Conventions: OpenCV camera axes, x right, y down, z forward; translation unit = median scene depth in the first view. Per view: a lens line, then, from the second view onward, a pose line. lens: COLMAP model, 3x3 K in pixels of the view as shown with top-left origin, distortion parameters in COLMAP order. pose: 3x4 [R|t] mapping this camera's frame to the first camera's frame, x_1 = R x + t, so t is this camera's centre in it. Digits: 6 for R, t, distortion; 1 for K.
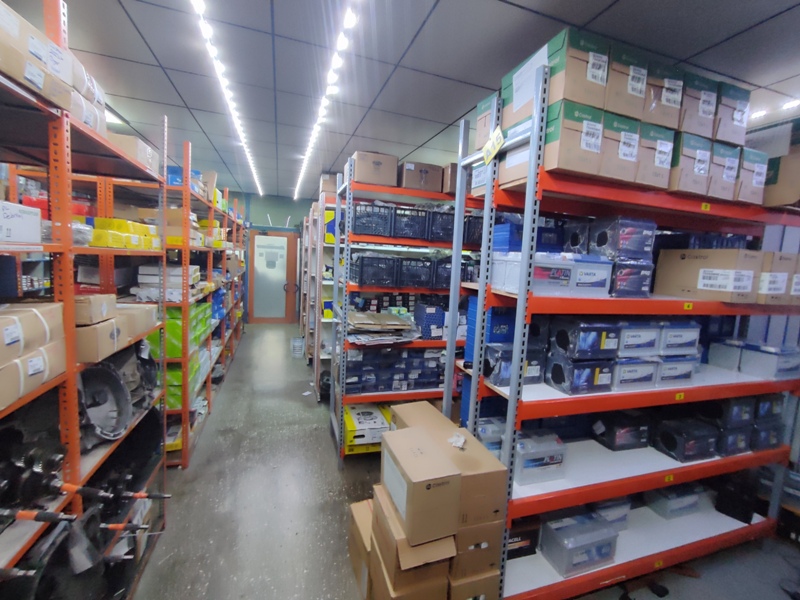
lens RADIAL K [[359.0, 0, 401.9], [0, 359.0, 297.7], [0, 0, 1]] dist [-0.019943, 0.009392]
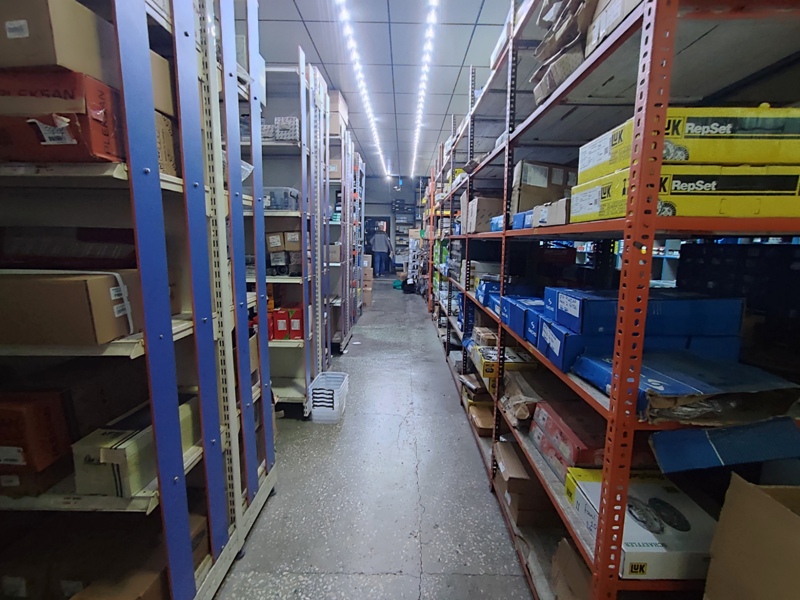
lens RADIAL K [[362.6, 0, 394.1], [0, 362.6, 300.5], [0, 0, 1]] dist [-0.047419, 0.021230]
pose [[-0.937850, -0.110861, 0.328857, -1.604416], [-0.020089, 0.963358, 0.267467, -0.252210], [-0.346458, 0.244237, -0.905712, 4.371878]]
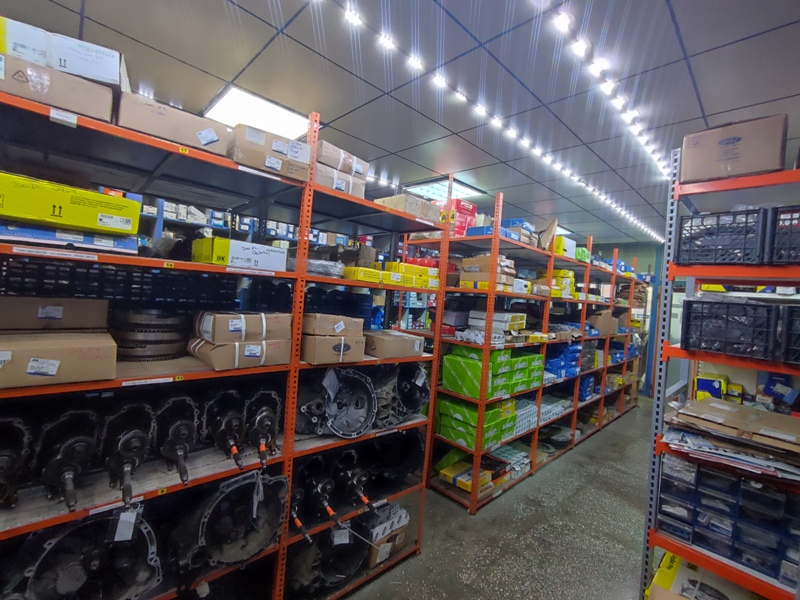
lens RADIAL K [[359.0, 0, 401.9], [0, 359.0, 297.7], [0, 0, 1]] dist [-0.019943, 0.009392]
pose [[0.432572, -0.013643, -0.901496, 0.308990], [-0.149360, 0.984985, -0.086575, 0.004991], [0.889142, 0.172098, 0.424040, 0.465630]]
